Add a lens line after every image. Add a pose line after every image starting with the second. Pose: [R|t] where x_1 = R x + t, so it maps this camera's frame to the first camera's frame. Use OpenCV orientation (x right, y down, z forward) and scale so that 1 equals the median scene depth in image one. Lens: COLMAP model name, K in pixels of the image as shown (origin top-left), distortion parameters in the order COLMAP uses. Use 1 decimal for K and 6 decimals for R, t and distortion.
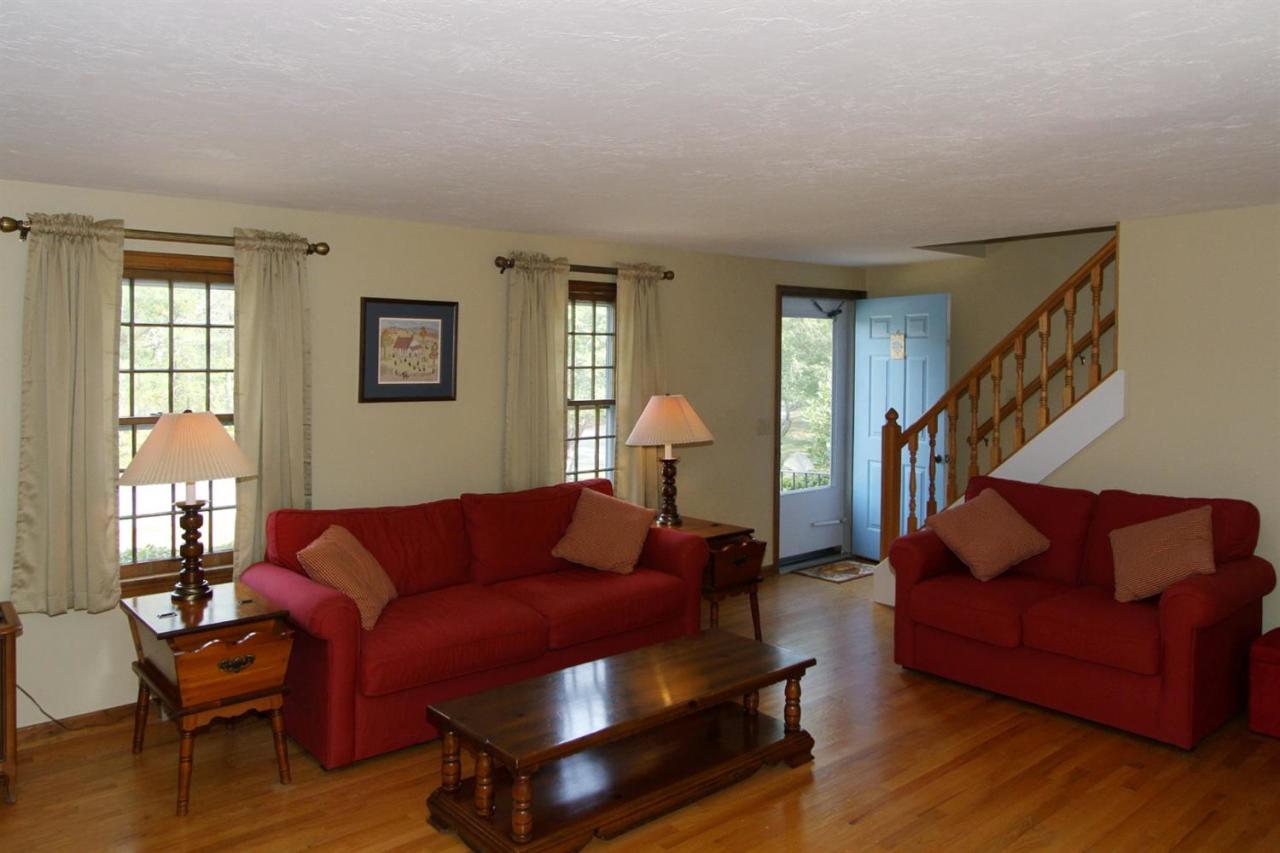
lens RADIAL K [[803.2, 0, 638.5], [0, 803.2, 425.5], [0, 0, 1]] dist [0.000591, -0.000094]
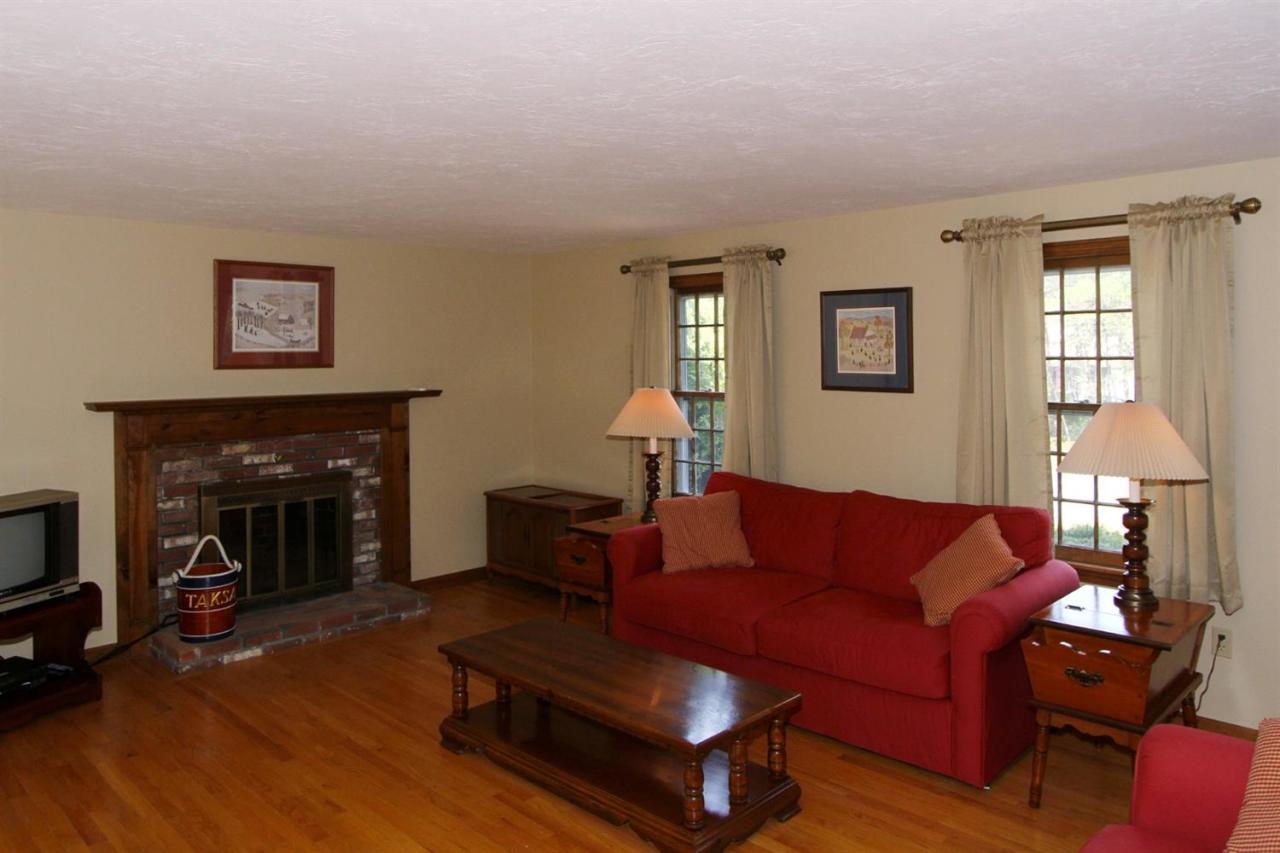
lens RADIAL K [[905.1, 0, 624.6], [0, 905.1, 364.4], [0, 0, 1]] dist [-0.048611, -0.002688]
pose [[0.153330, 0.012386, -0.988097, 0.747508], [-0.069845, 0.997556, 0.001666, -0.043646], [0.985704, 0.068758, 0.153821, 0.524939]]
